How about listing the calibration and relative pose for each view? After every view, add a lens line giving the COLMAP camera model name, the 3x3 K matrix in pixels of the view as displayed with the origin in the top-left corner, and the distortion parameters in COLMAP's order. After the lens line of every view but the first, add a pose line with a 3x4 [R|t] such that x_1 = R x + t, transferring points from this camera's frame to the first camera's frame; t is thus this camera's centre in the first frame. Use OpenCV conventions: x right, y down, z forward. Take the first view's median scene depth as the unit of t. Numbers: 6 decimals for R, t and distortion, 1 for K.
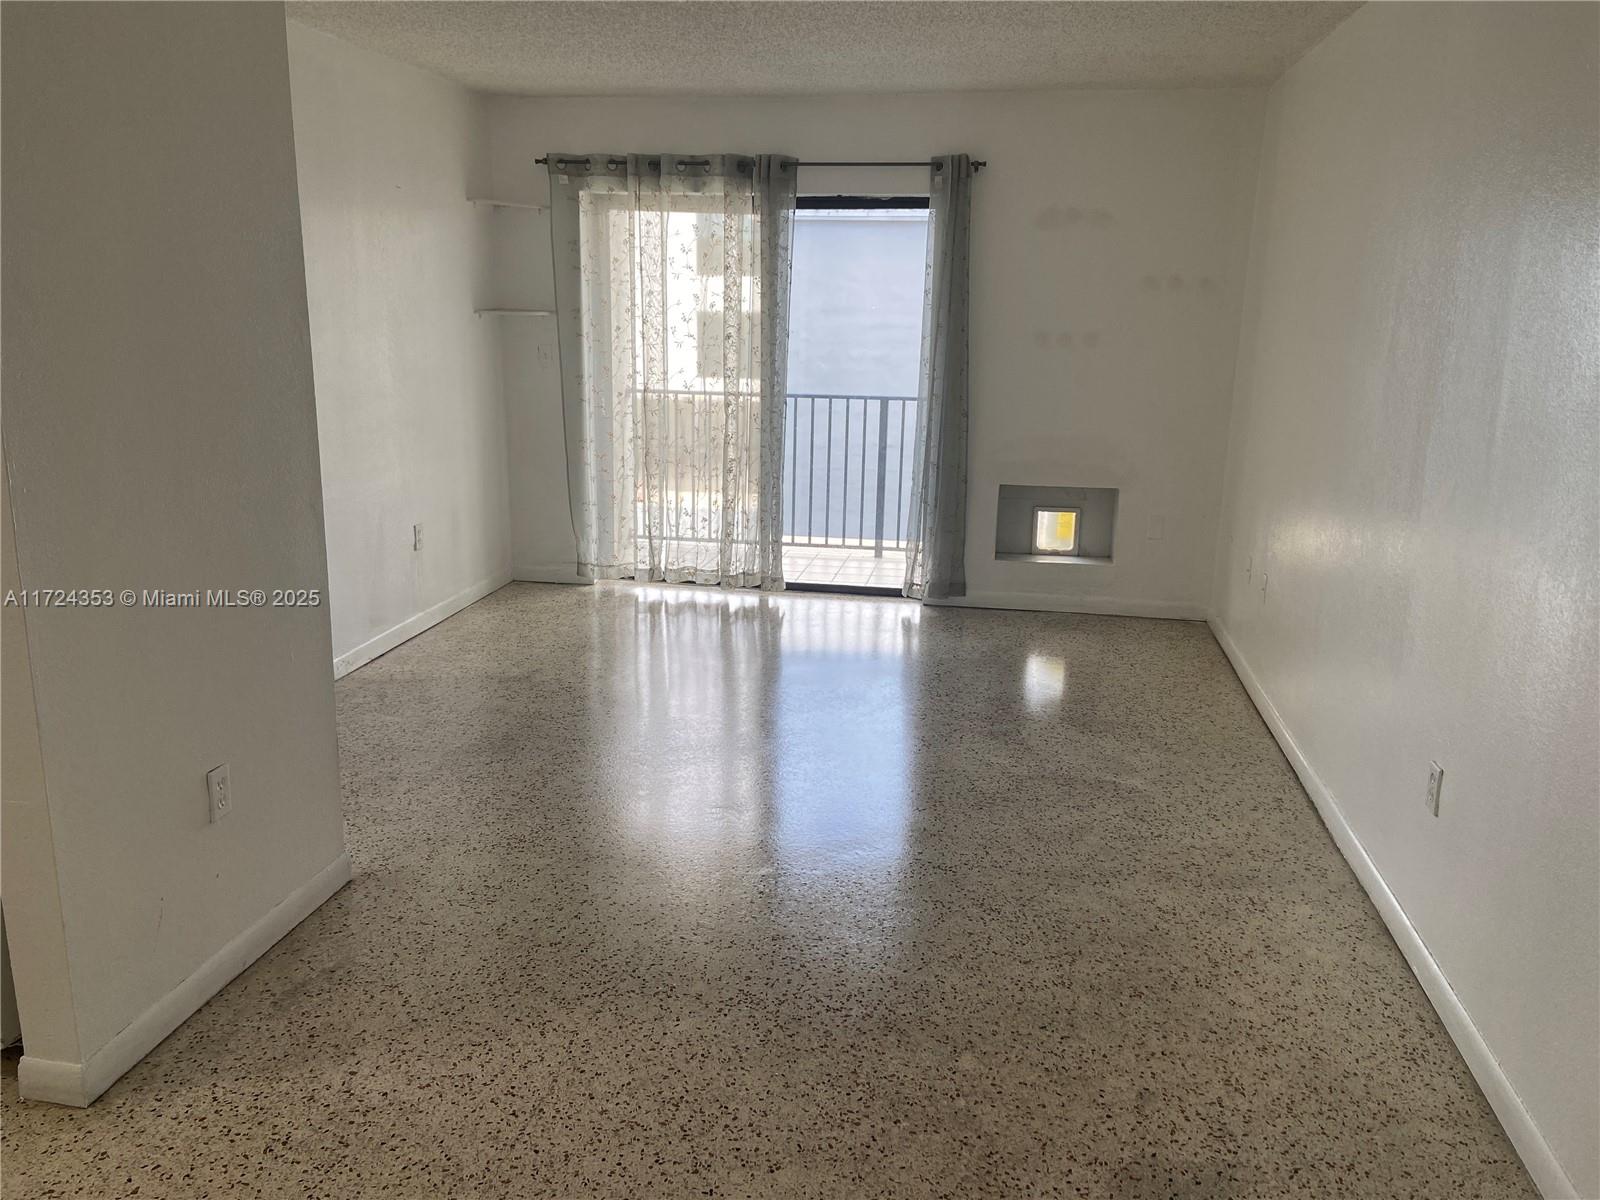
lens RADIAL K [[1222.7, 0, 796.4], [0, 1222.7, 601.2], [0, 0, 1]] dist [0.089992, -0.066845]
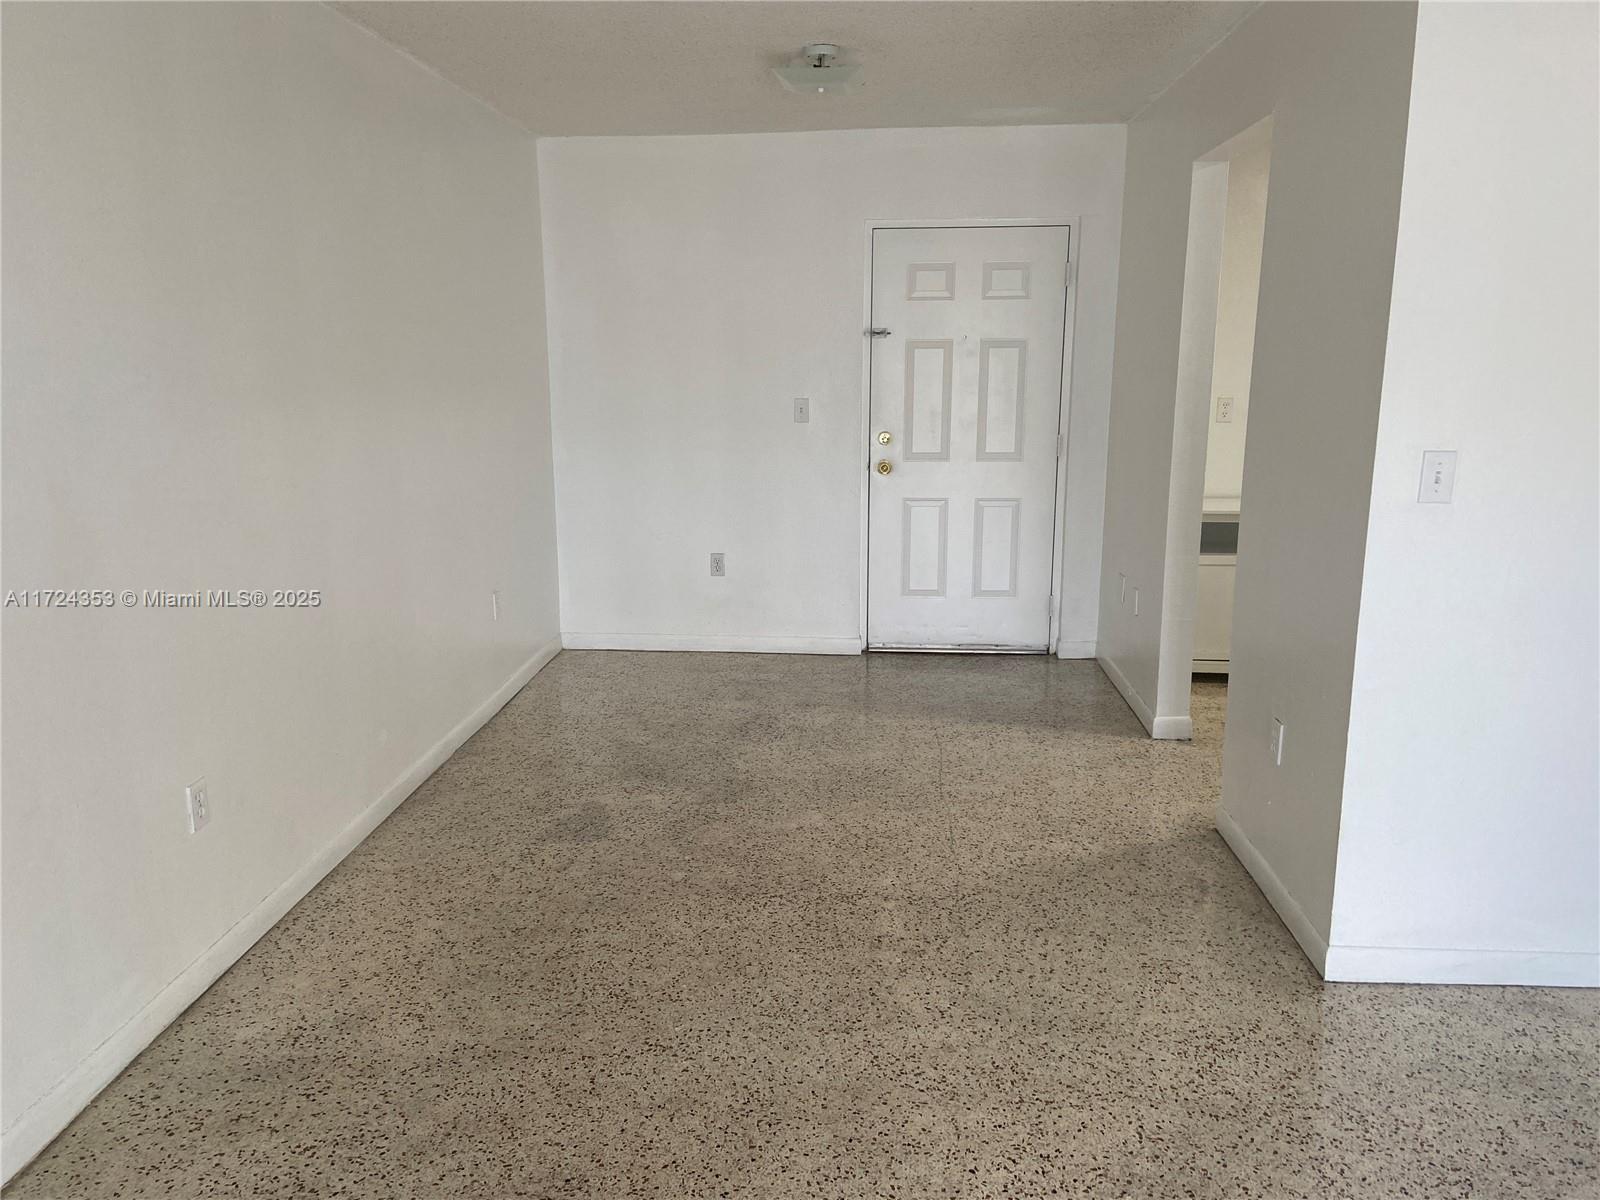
lens RADIAL K [[1222.7, 0, 802.2], [0, 1222.7, 600.0], [0, 0, 1]] dist [0.089992, -0.066845]
pose [[-0.993130, 0.007729, -0.116762, 0.144709], [-0.043090, 0.903546, 0.426319, -0.467736], [0.108795, 0.428421, -0.897005, 1.944519]]
